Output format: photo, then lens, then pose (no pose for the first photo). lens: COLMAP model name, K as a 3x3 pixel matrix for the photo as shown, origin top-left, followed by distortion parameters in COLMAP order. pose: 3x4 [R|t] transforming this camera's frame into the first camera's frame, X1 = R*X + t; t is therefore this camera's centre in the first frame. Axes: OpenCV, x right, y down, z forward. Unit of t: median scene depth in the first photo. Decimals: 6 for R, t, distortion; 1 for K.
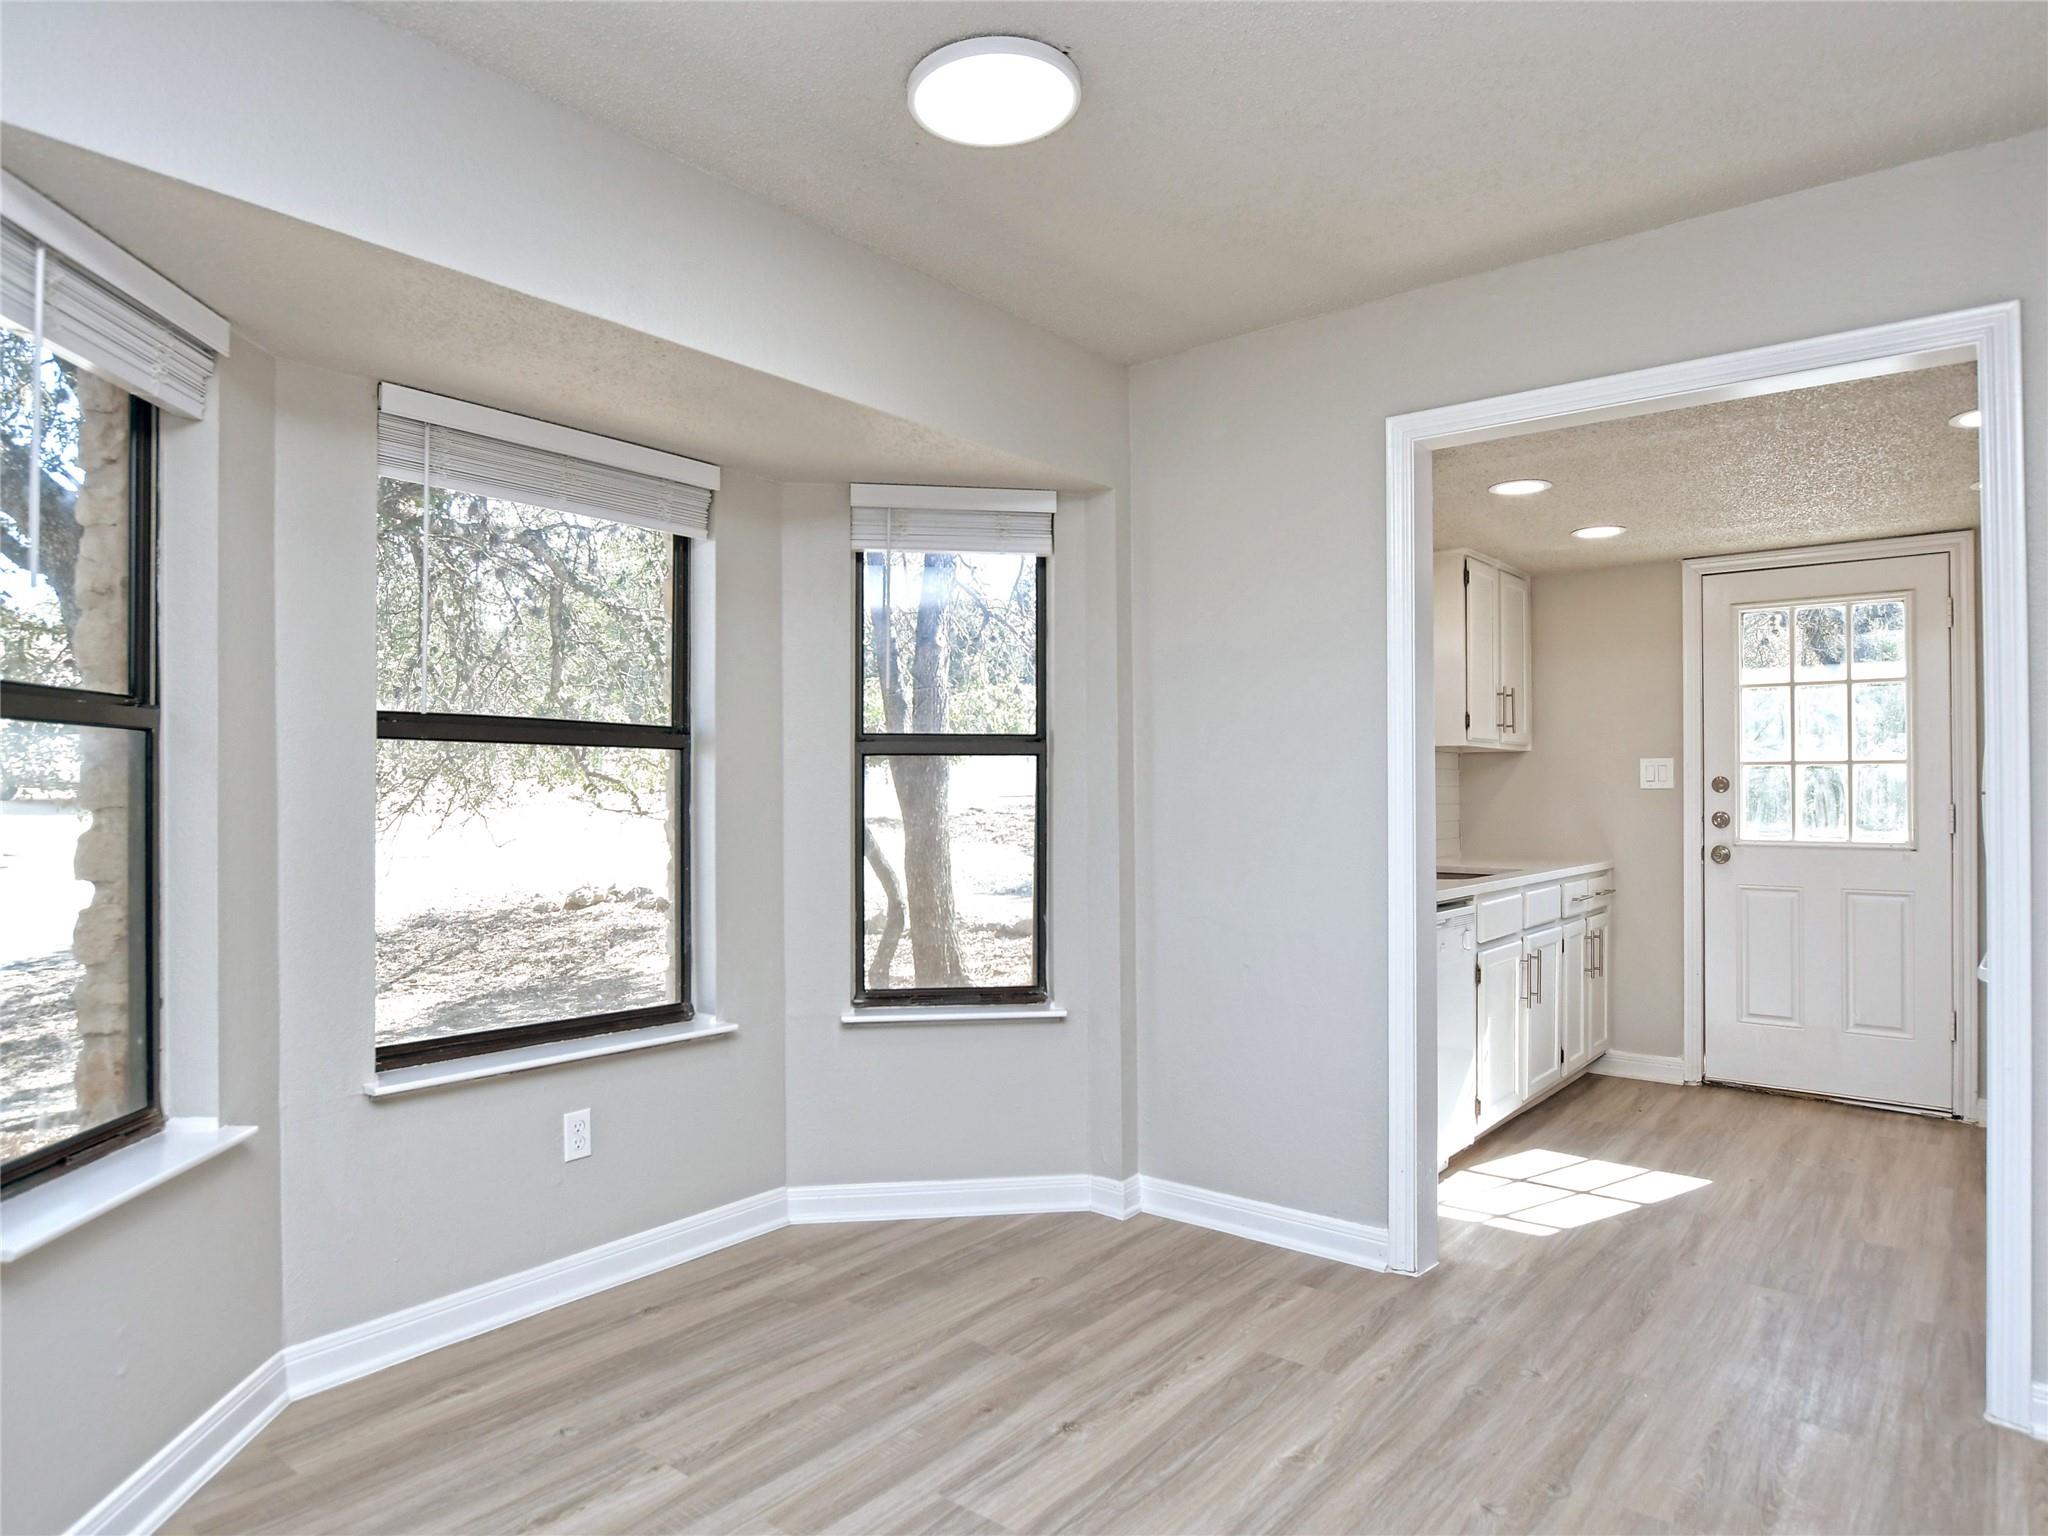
lens RADIAL K [[1241.2, 0, 979.4], [0, 1241.2, 776.6], [0, 0, 1]] dist [-0.032272, -0.000196]
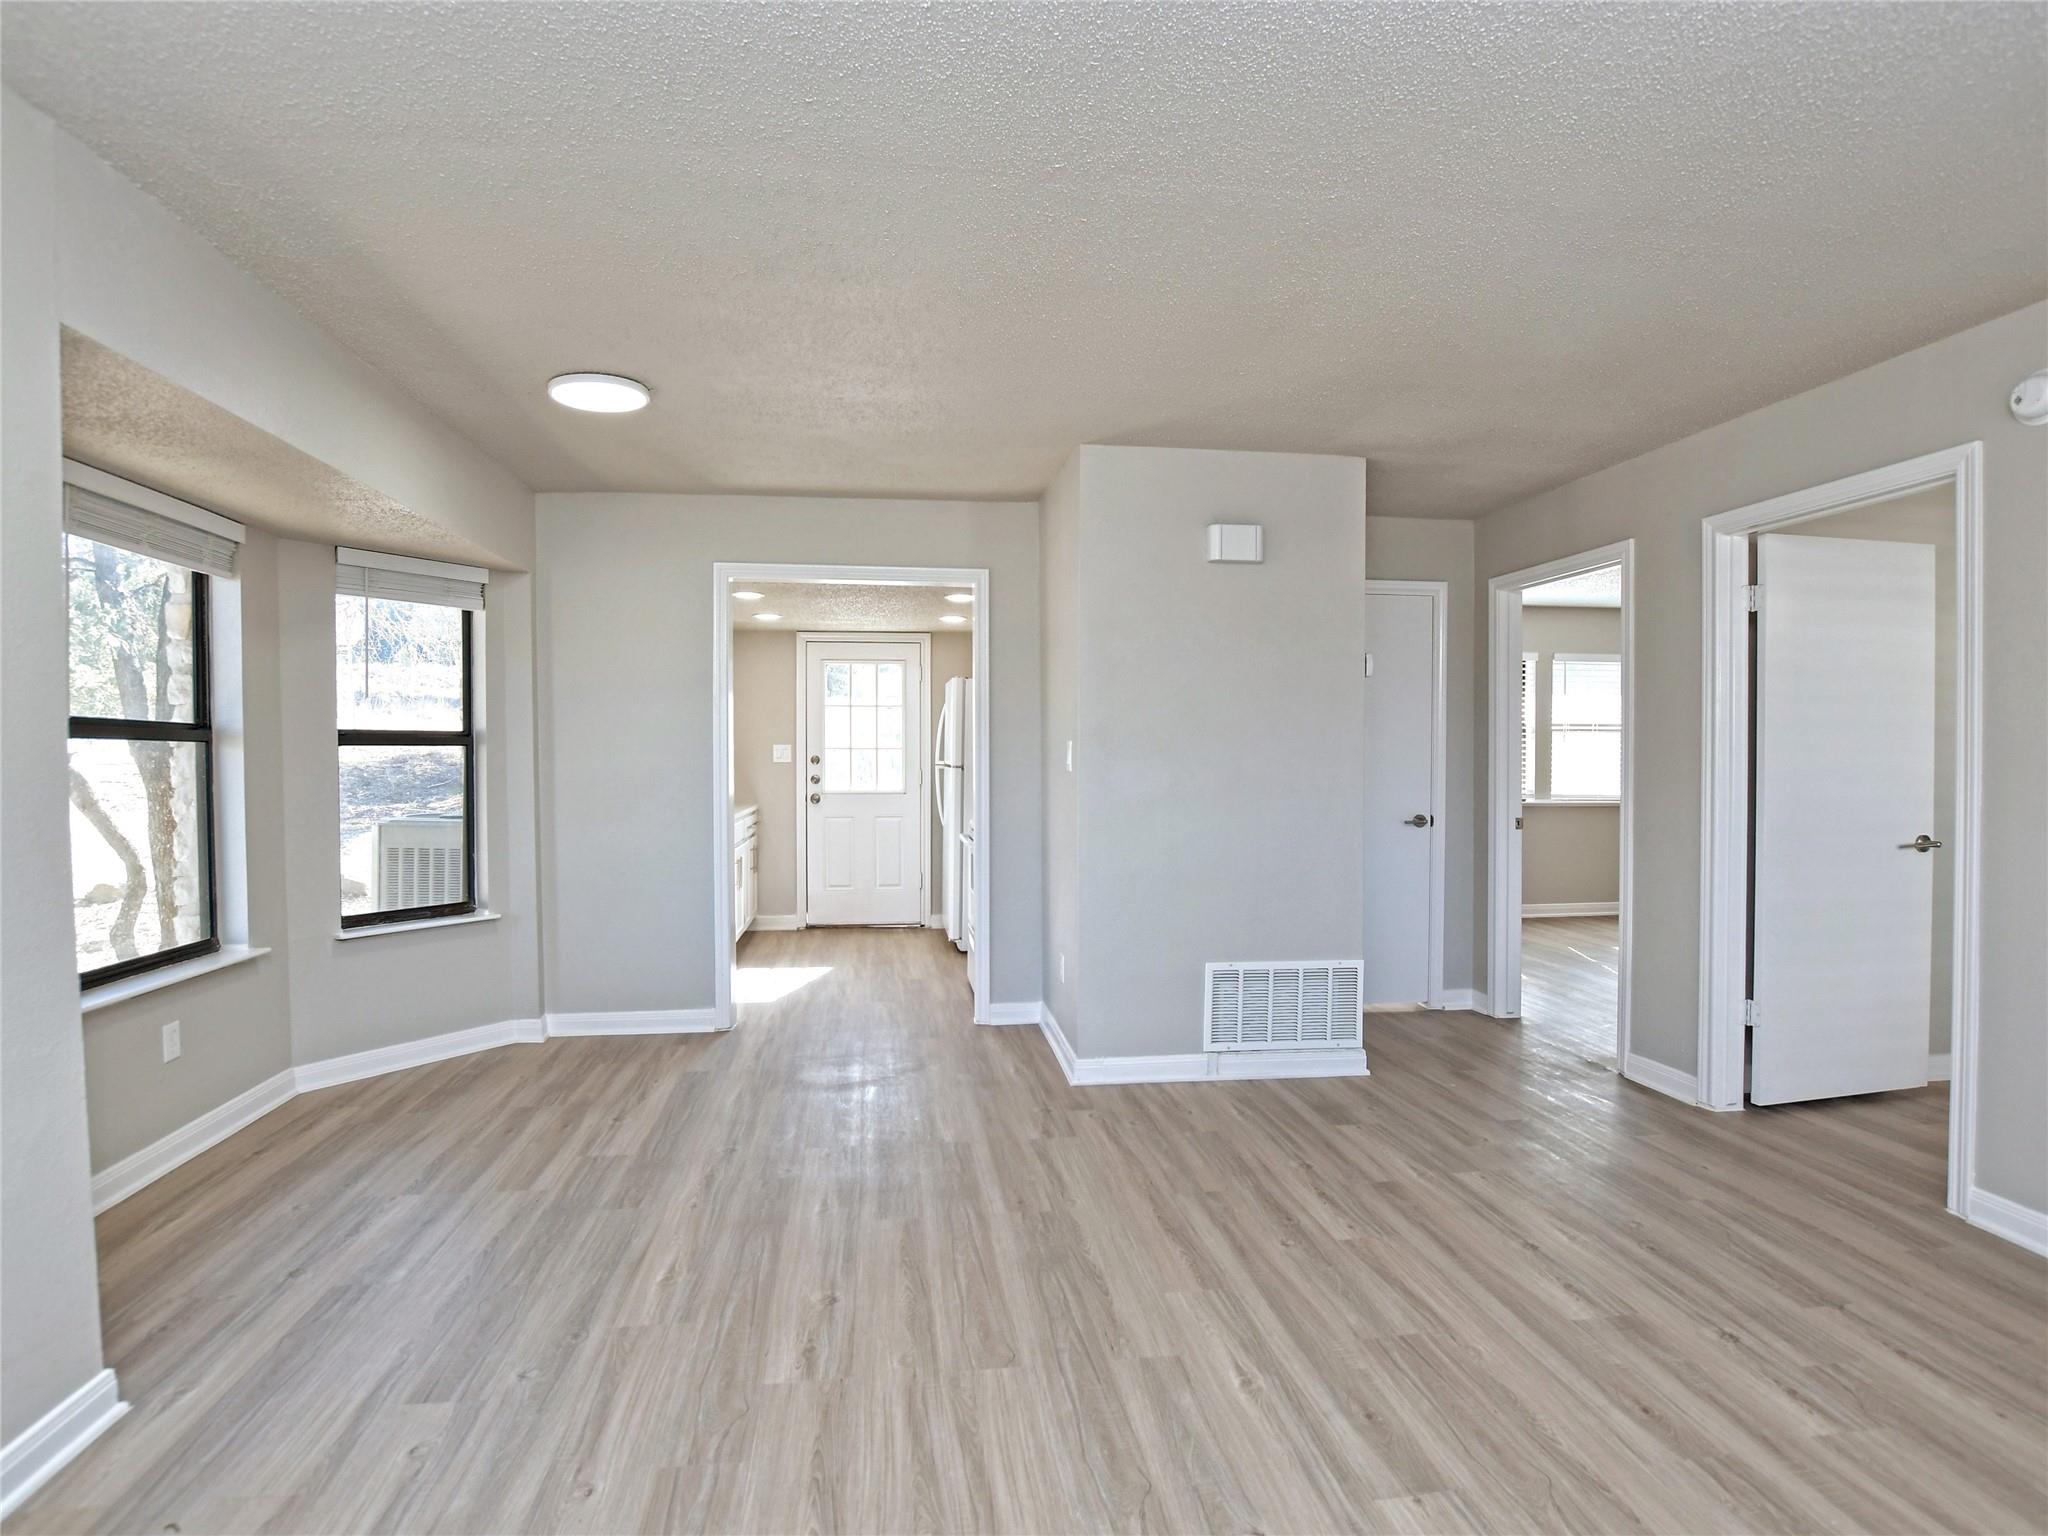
lens RADIAL K [[912.7, 0, 1011.5], [0, 912.7, 769.6], [0, 0, 1]] dist [-0.064358, 0.000549]
pose [[0.681943, -0.010507, 0.731329, -0.184048], [-0.006965, 0.999758, 0.020858, -0.009812], [-0.731372, -0.019318, 0.681705, -0.123117]]
